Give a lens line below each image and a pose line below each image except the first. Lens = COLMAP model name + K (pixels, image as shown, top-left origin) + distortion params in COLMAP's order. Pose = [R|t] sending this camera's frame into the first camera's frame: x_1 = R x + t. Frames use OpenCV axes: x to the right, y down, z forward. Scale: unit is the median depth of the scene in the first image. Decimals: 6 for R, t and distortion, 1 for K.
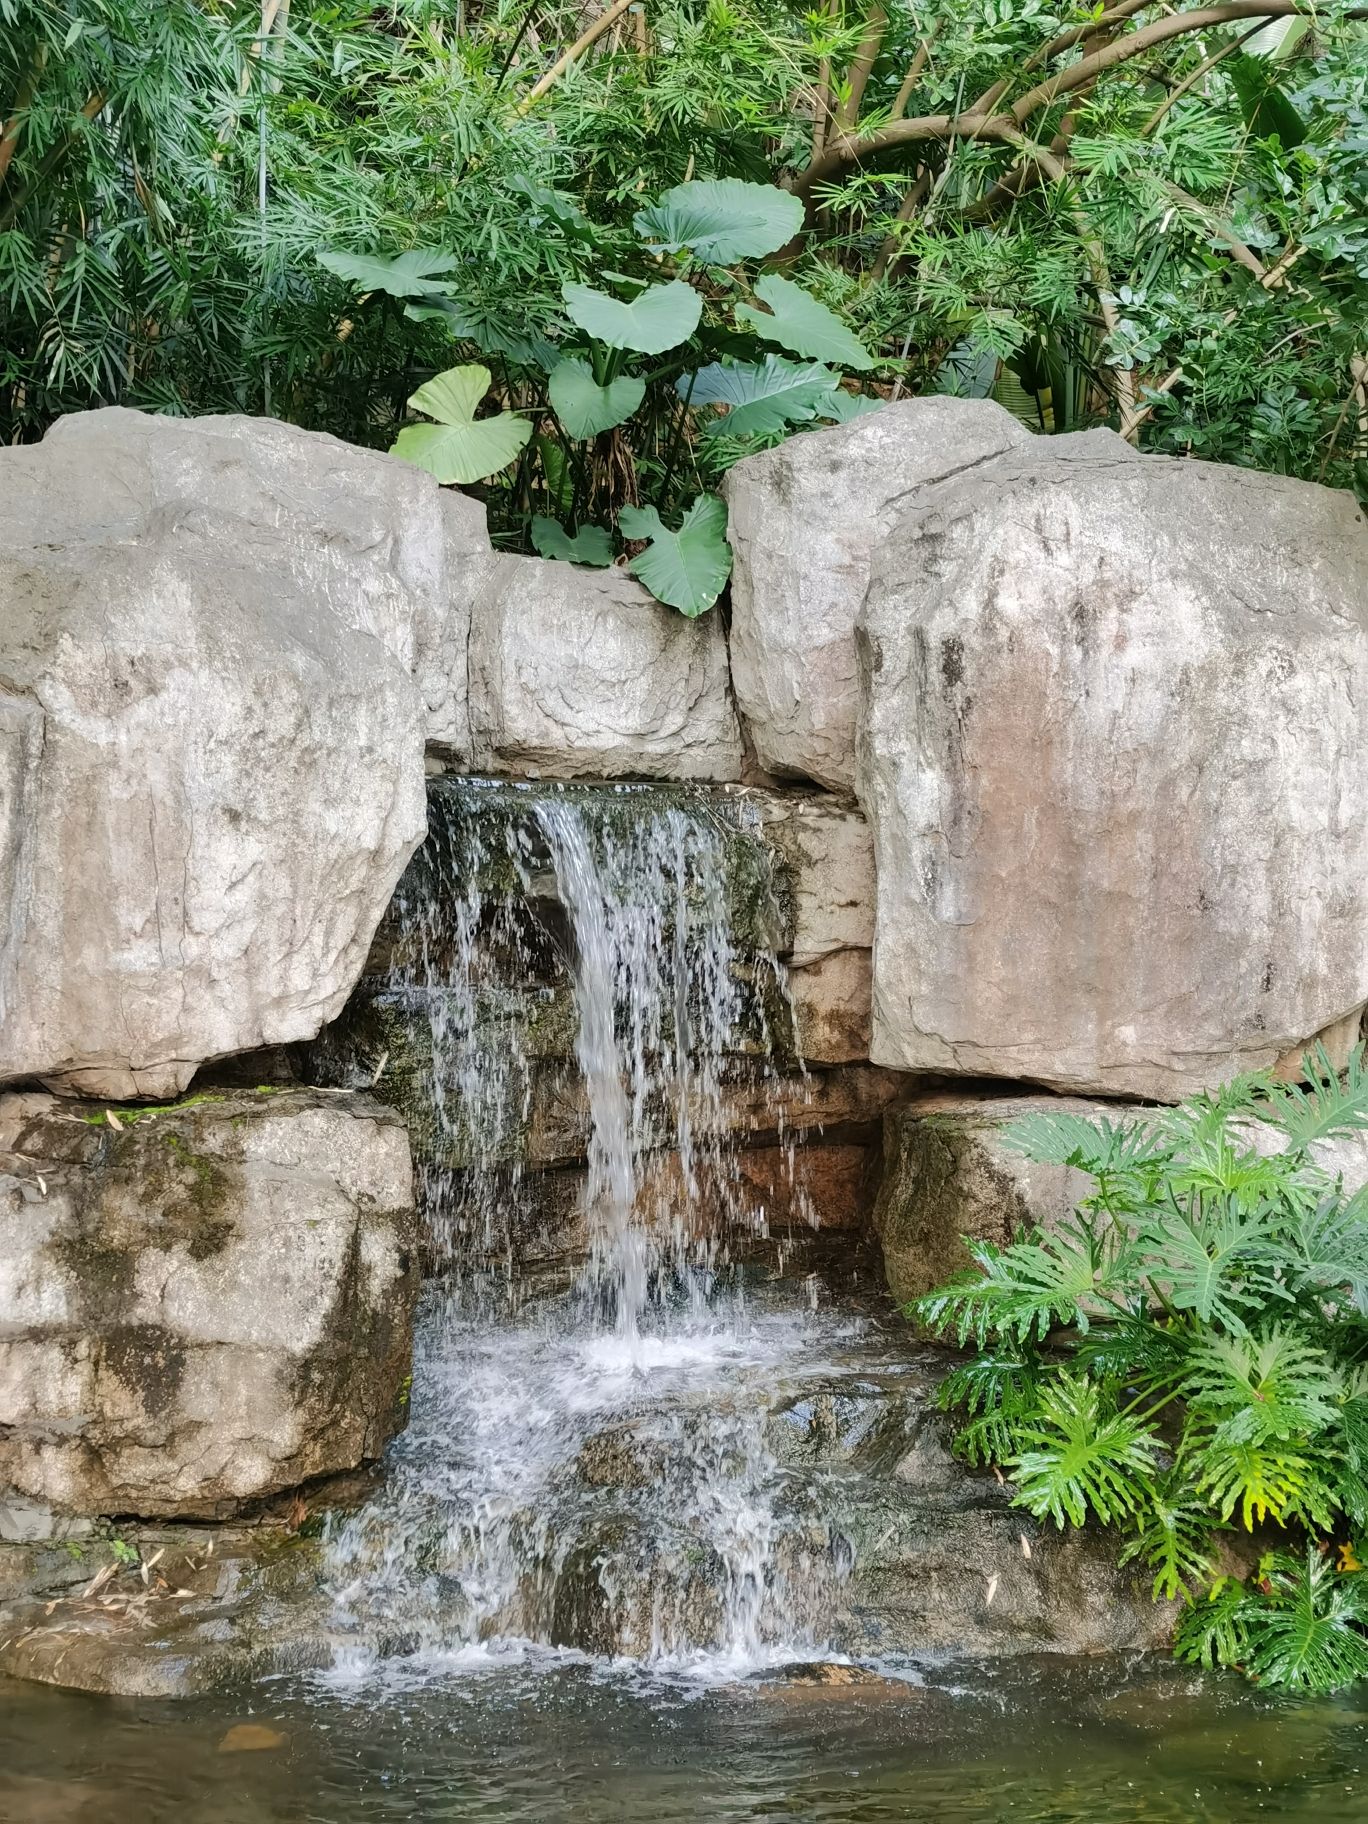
lens RADIAL K [[3268.0, 0, 679.7], [0, 3268.0, 900.7], [0, 0, 1]] dist [0.069991, 0.000000]
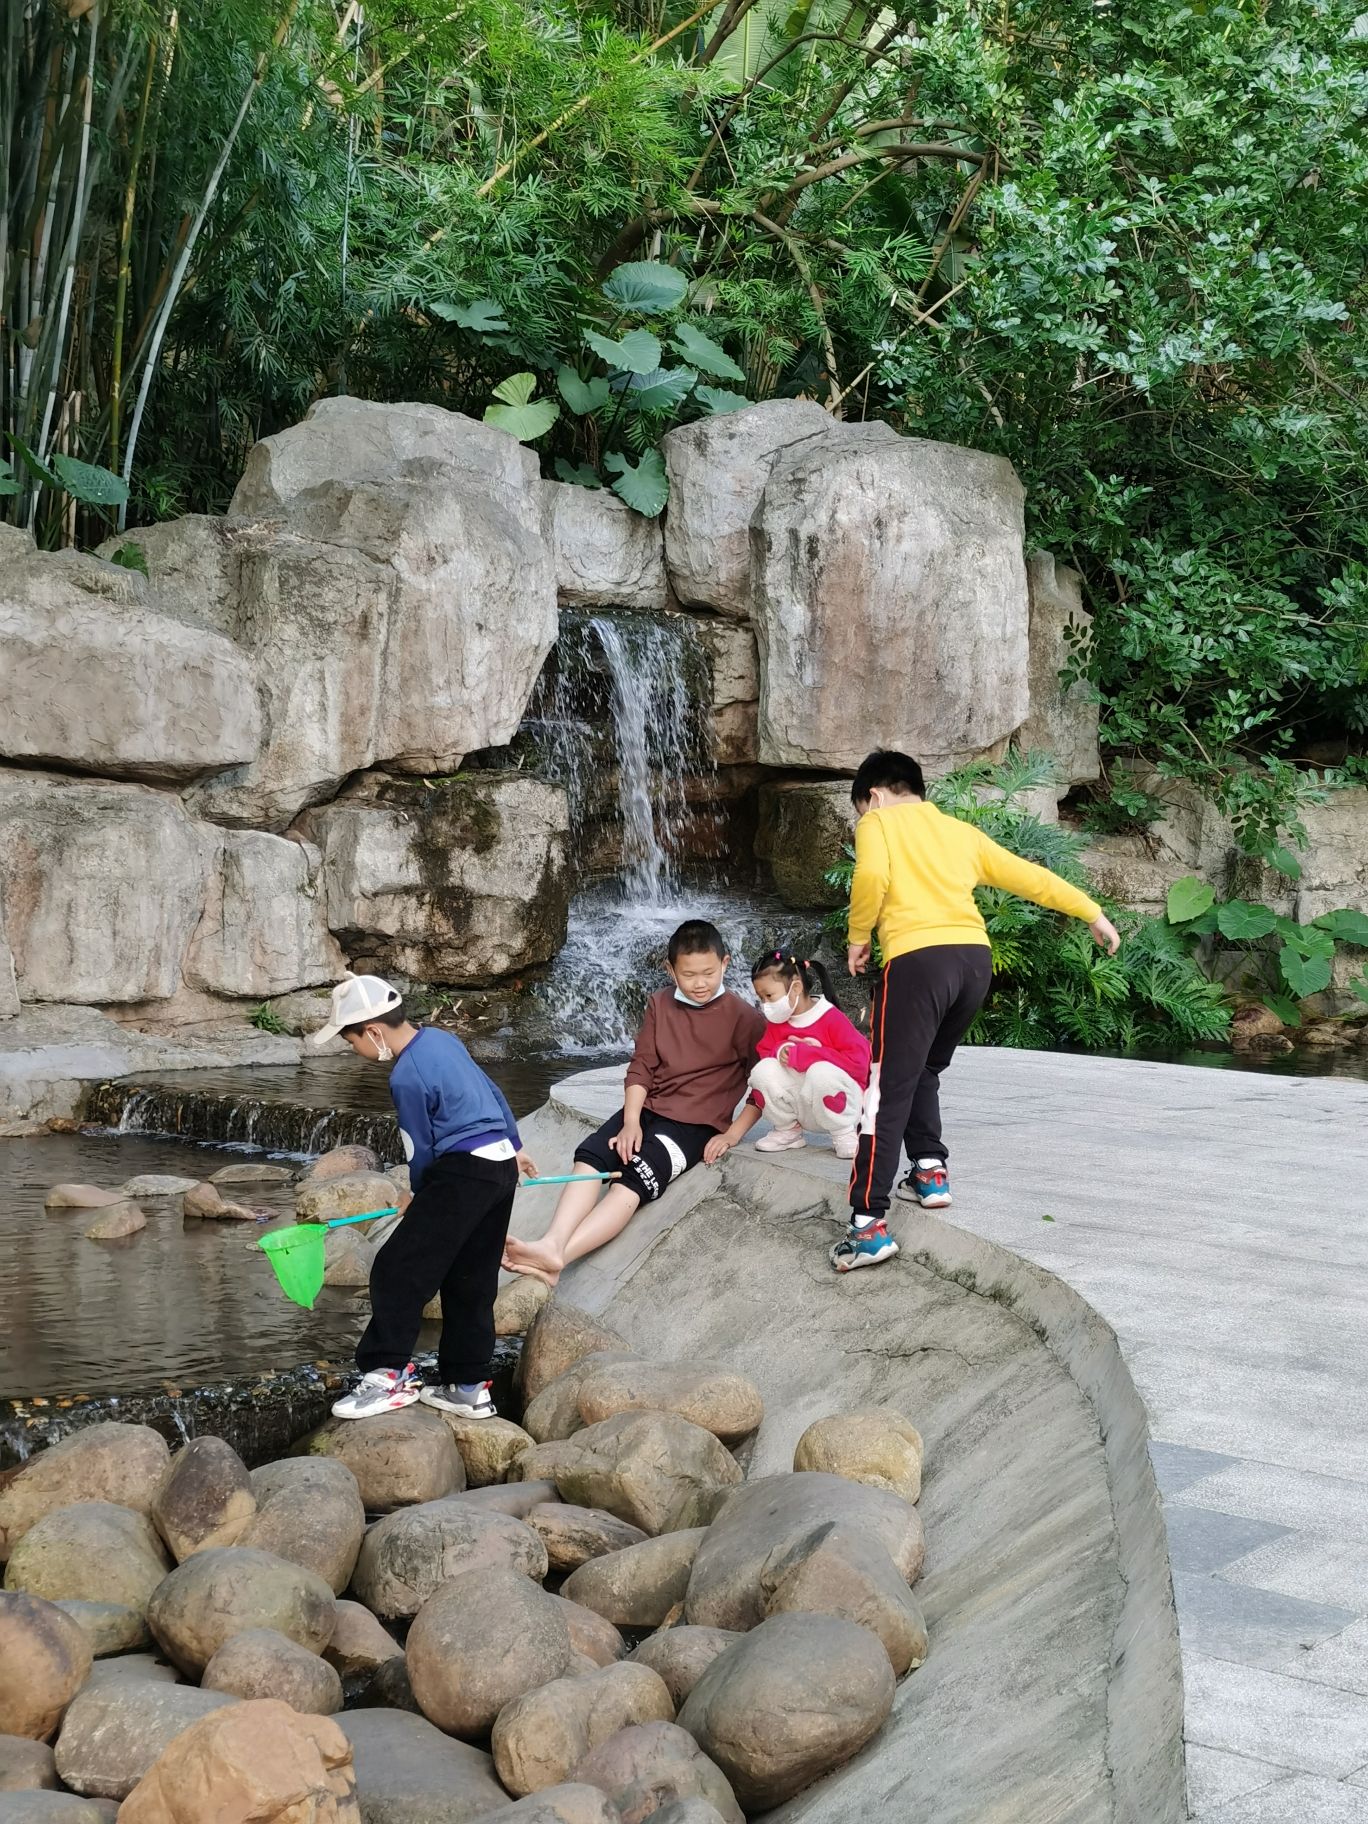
lens RADIAL K [[3010.0, 0, 684.6], [0, 3010.0, 919.4], [0, 0, 1]] dist [0.045594, 0.000000]
pose [[0.977775, -0.012624, 0.209275, -0.354164], [-0.002344, 0.997465, 0.071121, 0.017522], [-0.209642, -0.070031, 0.975267, -0.692996]]
